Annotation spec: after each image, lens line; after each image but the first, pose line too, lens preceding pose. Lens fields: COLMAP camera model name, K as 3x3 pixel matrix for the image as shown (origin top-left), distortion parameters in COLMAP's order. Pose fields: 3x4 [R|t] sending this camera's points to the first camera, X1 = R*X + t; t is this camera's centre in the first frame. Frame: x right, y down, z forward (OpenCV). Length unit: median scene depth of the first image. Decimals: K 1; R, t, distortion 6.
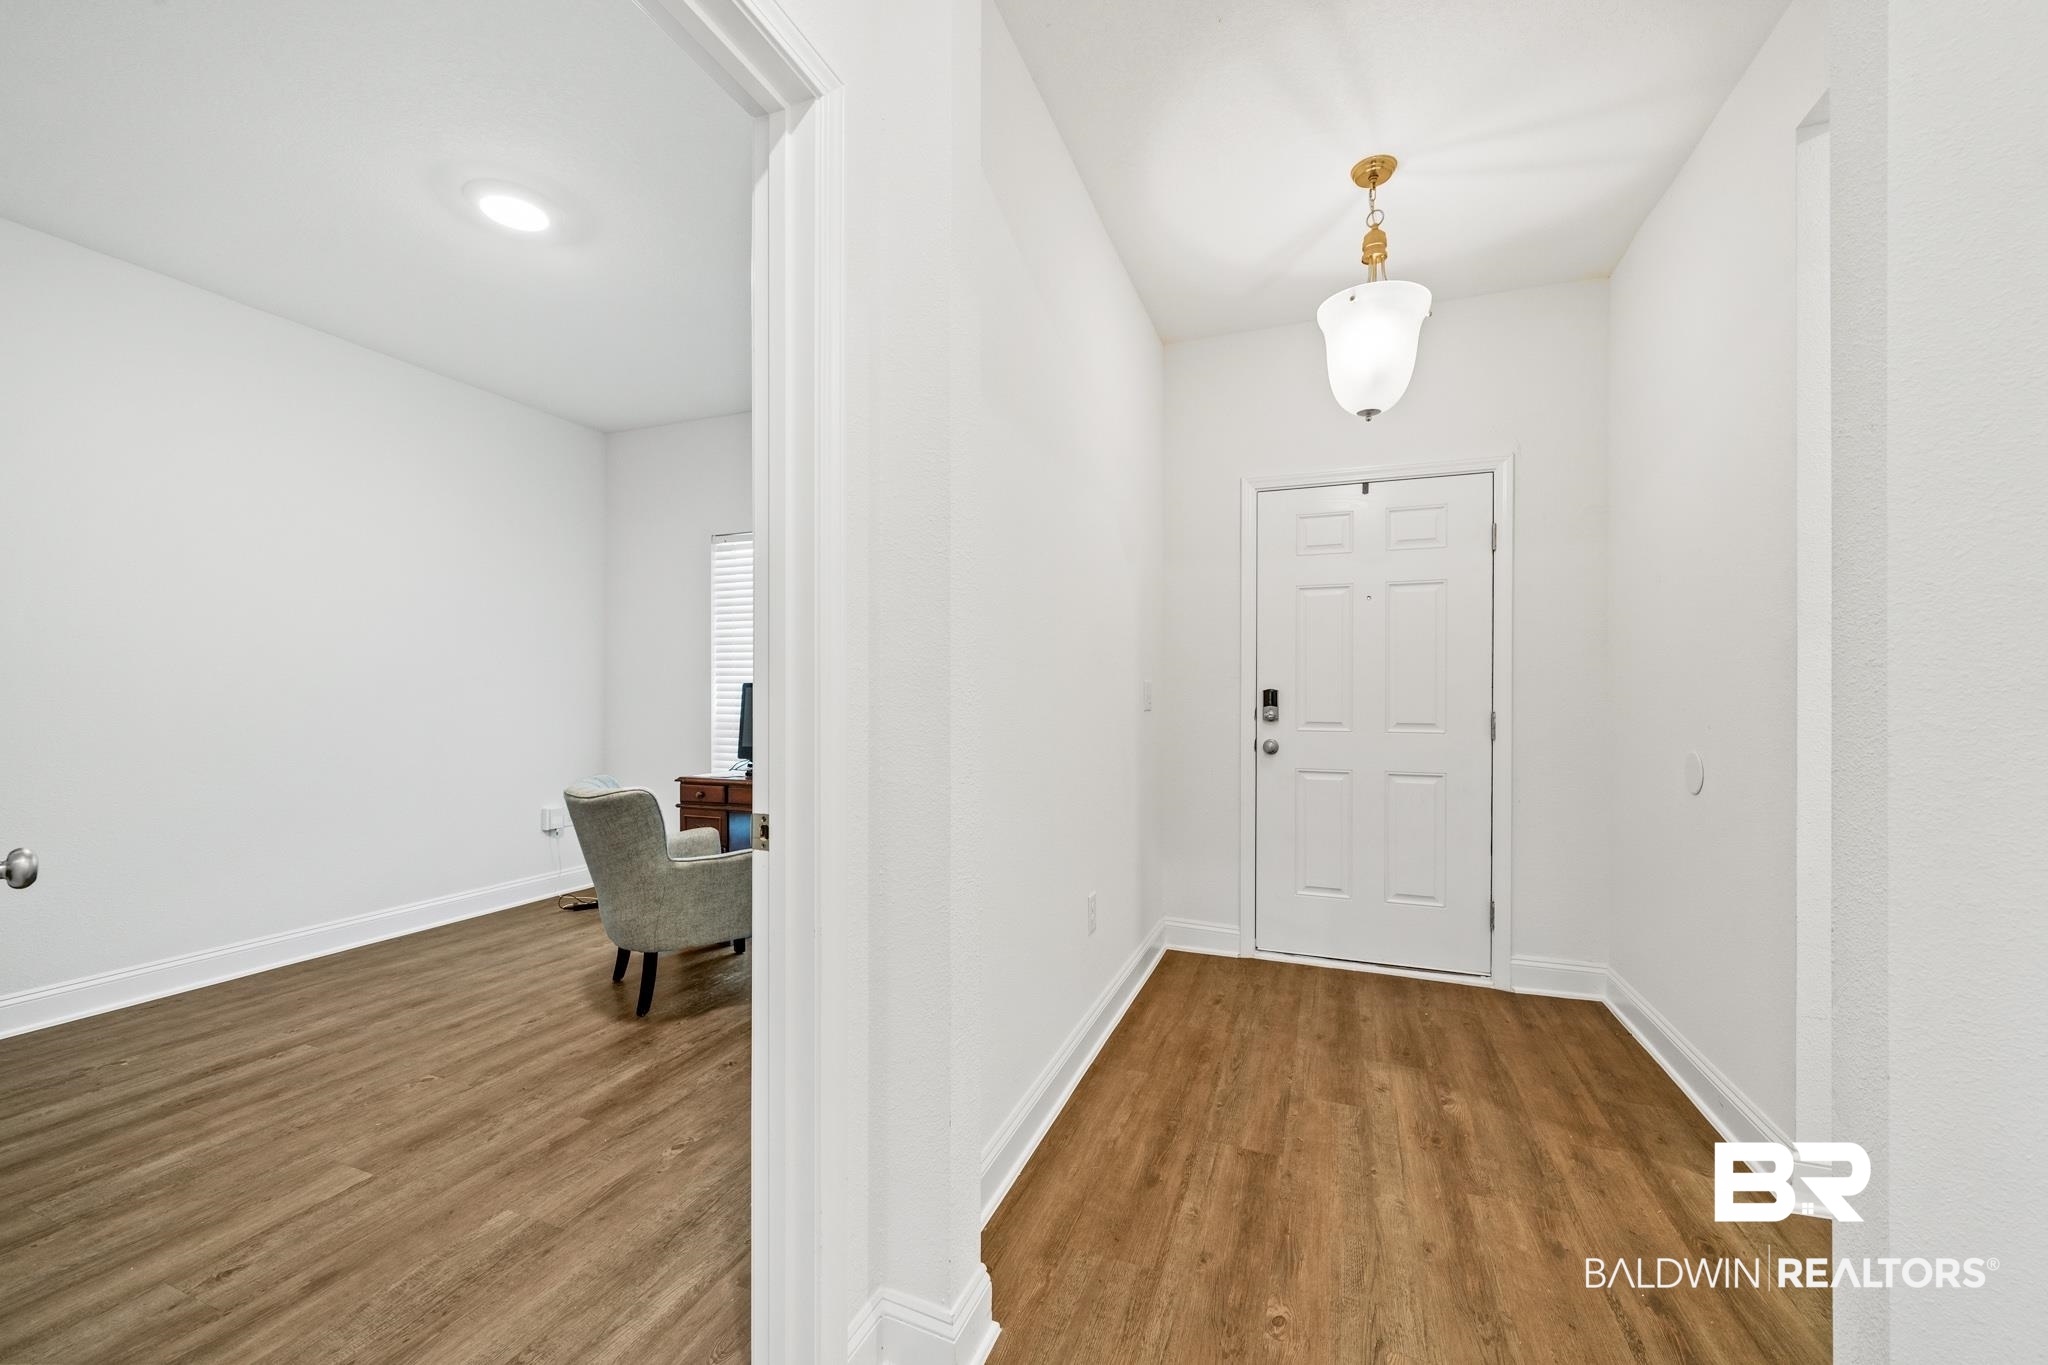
lens RADIAL K [[811.2, 0, 1028.9], [0, 811.2, 695.7], [0, 0, 1]] dist [0.000767, -0.000463]
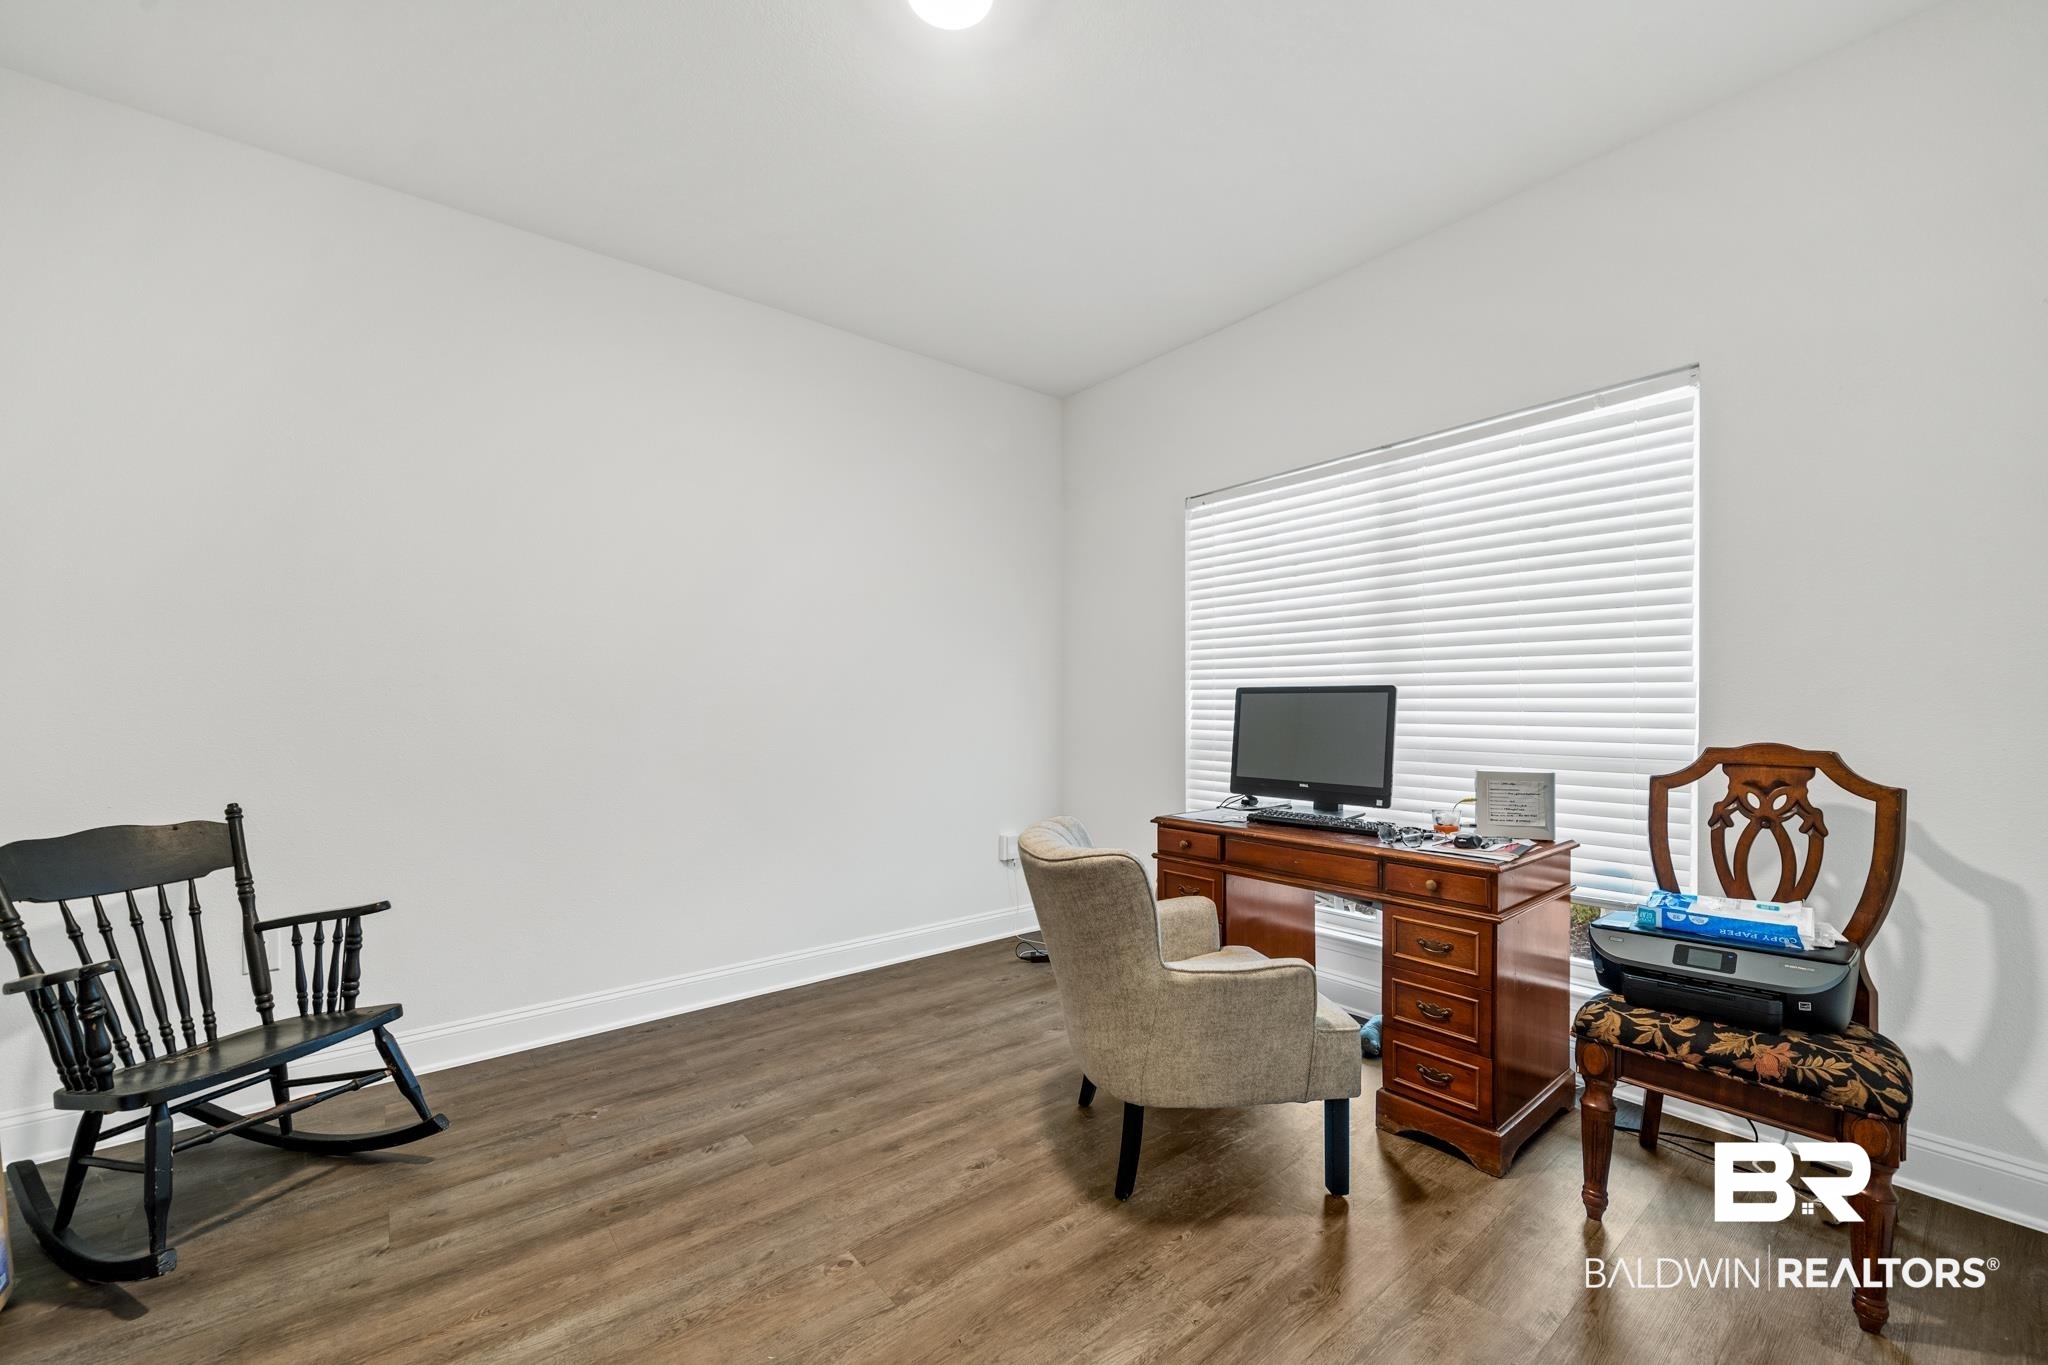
lens RADIAL K [[811.2, 0, 1027.9], [0, 811.2, 693.7], [0, 0, 1]] dist [0.000767, -0.000463]
pose [[0.869590, -0.009660, -0.493680, -0.211343], [0.002030, 0.999870, -0.015990, 0.001114], [0.493770, 0.012903, 0.869497, 0.380630]]
